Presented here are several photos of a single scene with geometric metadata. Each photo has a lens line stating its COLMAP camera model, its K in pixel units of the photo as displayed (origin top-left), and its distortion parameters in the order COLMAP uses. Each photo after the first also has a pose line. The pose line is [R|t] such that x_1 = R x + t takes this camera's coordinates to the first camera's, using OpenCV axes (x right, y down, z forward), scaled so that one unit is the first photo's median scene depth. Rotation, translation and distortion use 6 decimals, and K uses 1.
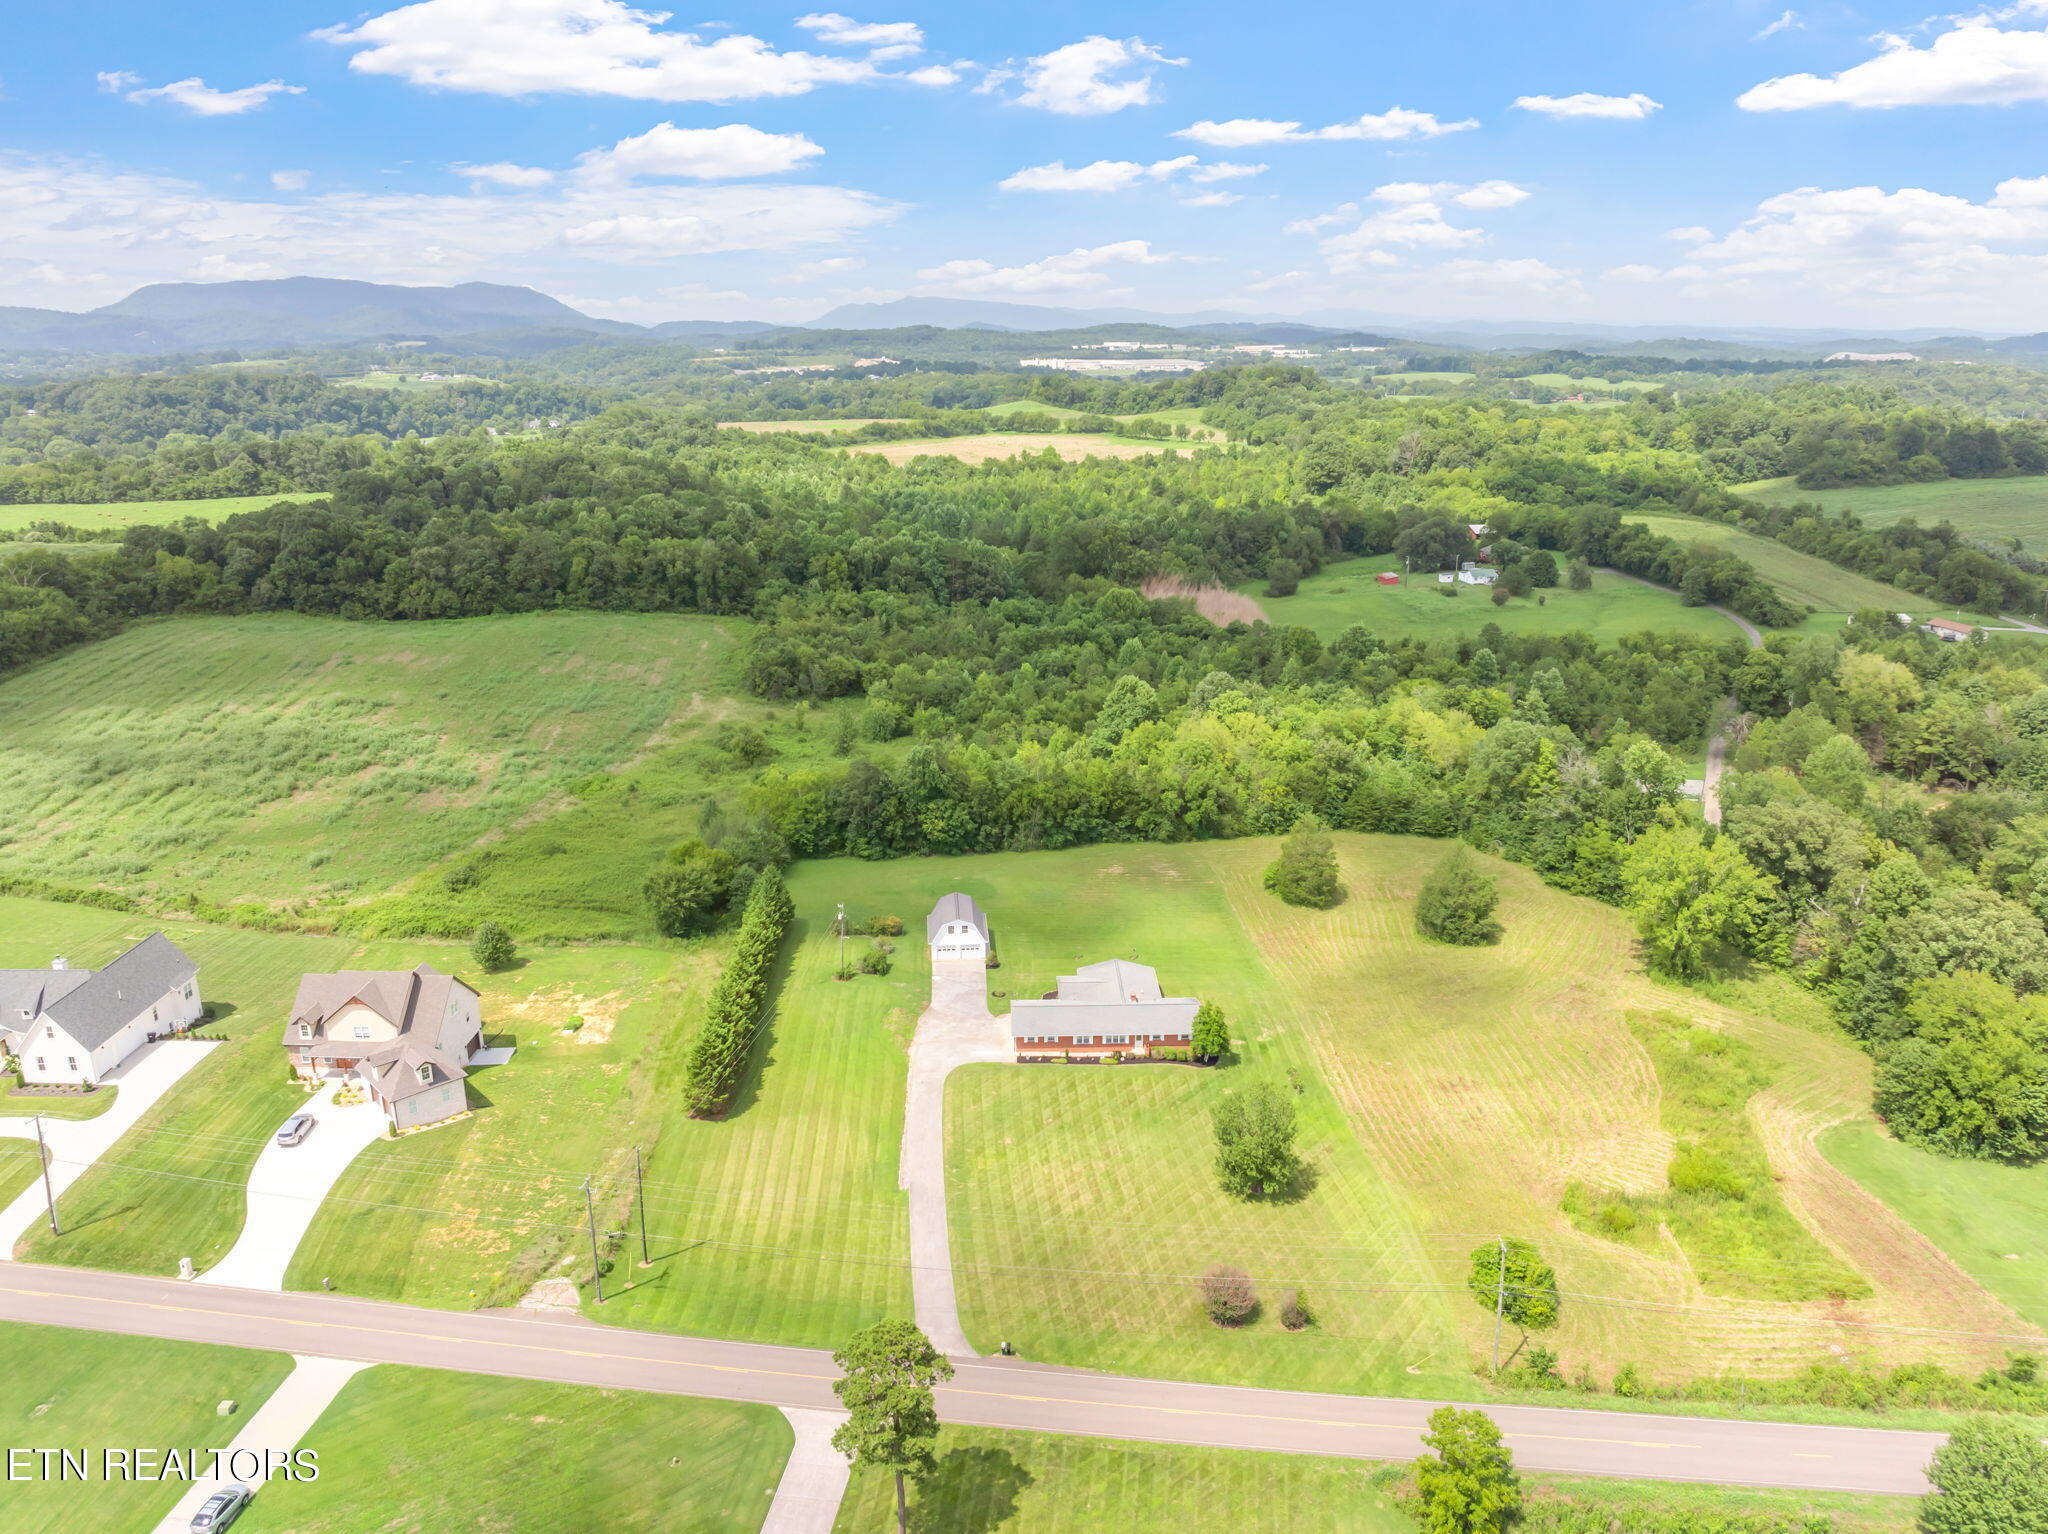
lens RADIAL K [[1438.7, 0, 1034.5], [0, 1438.7, 750.5], [0, 0, 1]] dist [-0.037732, -0.004145]
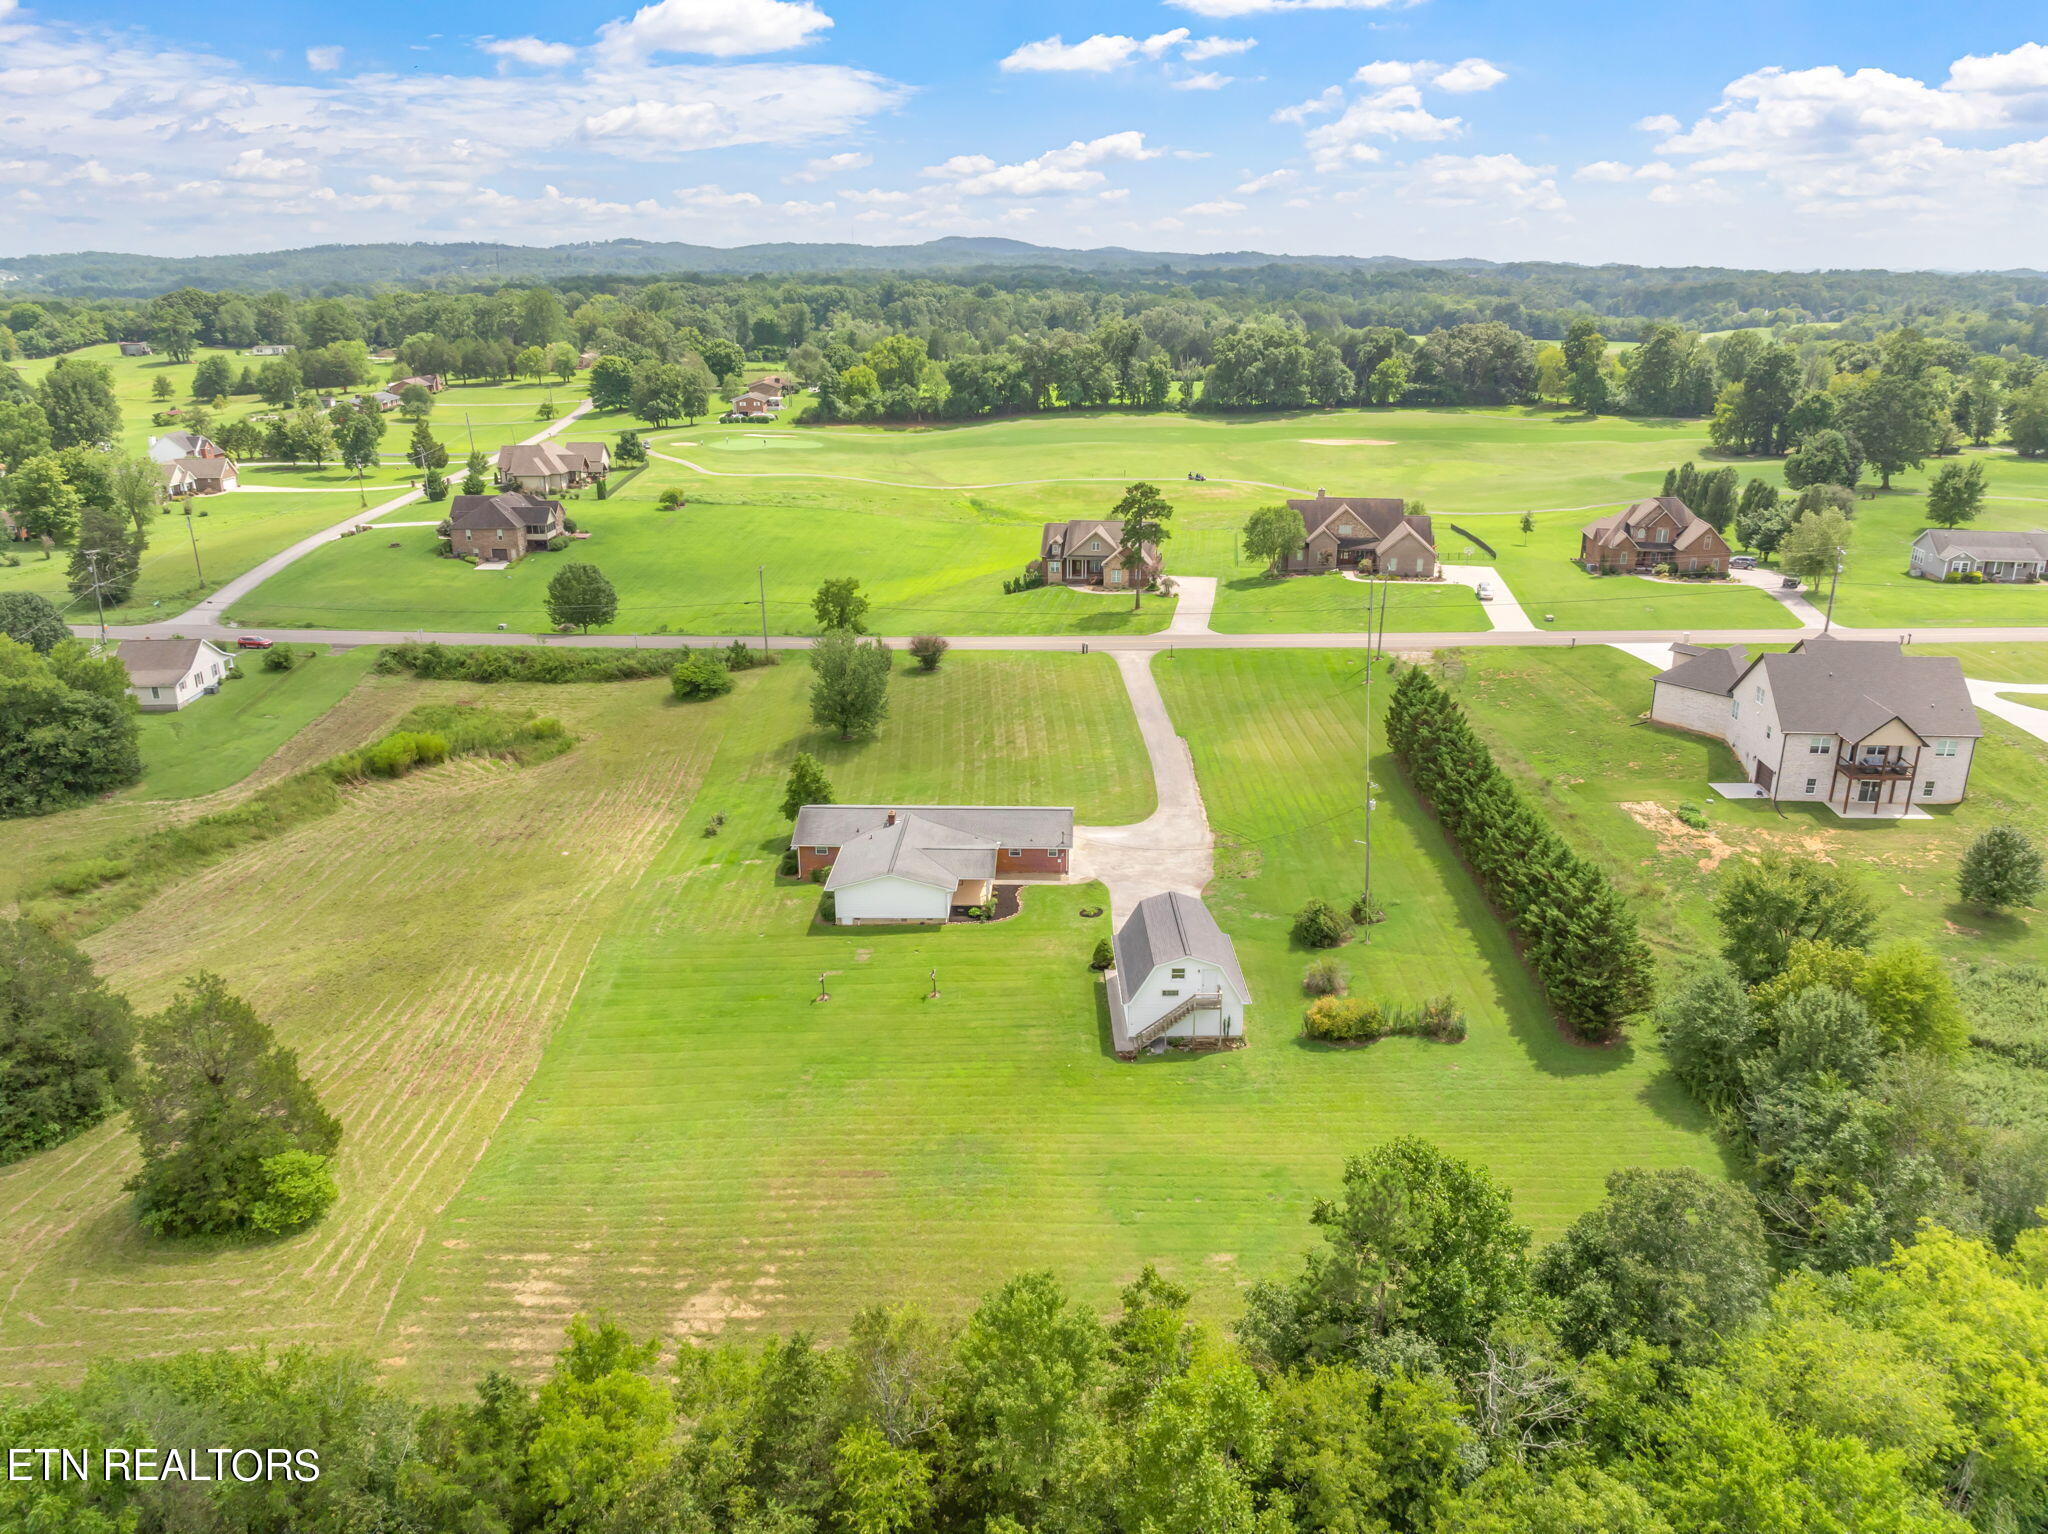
lens RADIAL K [[1438.7, 0, 1034.5], [0, 1438.7, 750.5], [0, 0, 1]] dist [-0.037732, -0.004145]
pose [[-0.998243, -0.012823, 0.057841, -0.025677], [0.022466, 0.821455, 0.569830, -0.165740], [-0.054820, 0.570129, -0.819724, 1.066490]]
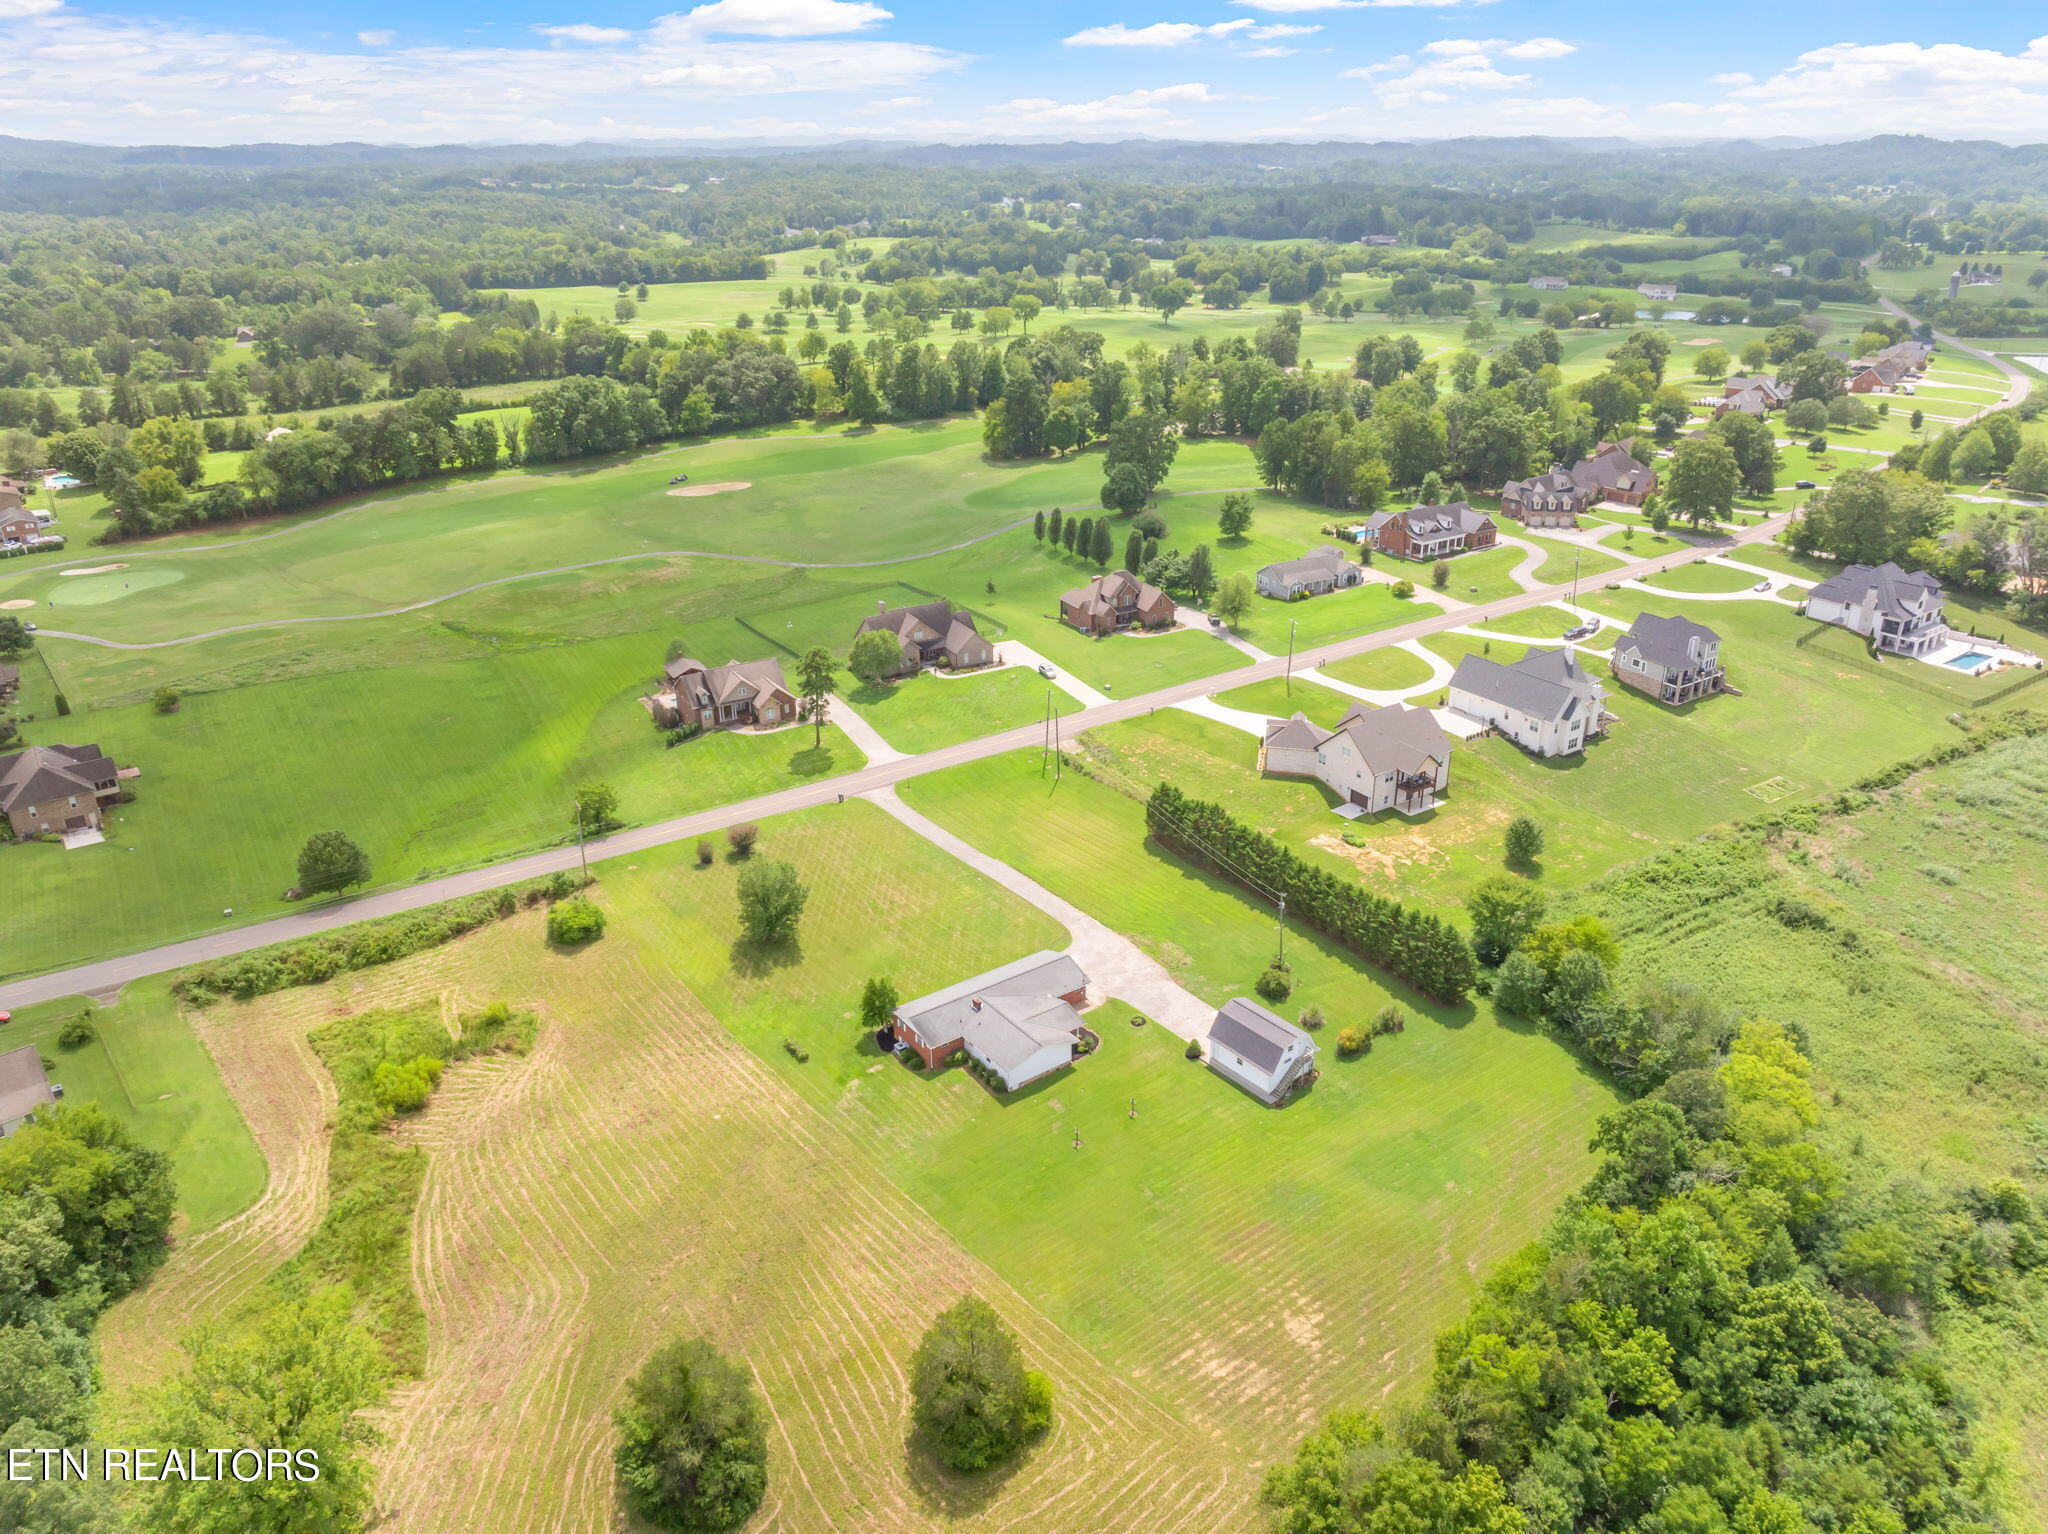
lens RADIAL K [[1443.7, 0, 1033.8], [0, 1443.7, 742.0], [0, 0, 1]] dist [-0.049182, 0.018050]
pose [[-0.824468, 0.229580, -0.517248, 0.340817], [-0.148946, 0.793754, 0.589720, -0.369530], [0.545956, 0.563247, -0.620230, 1.052032]]
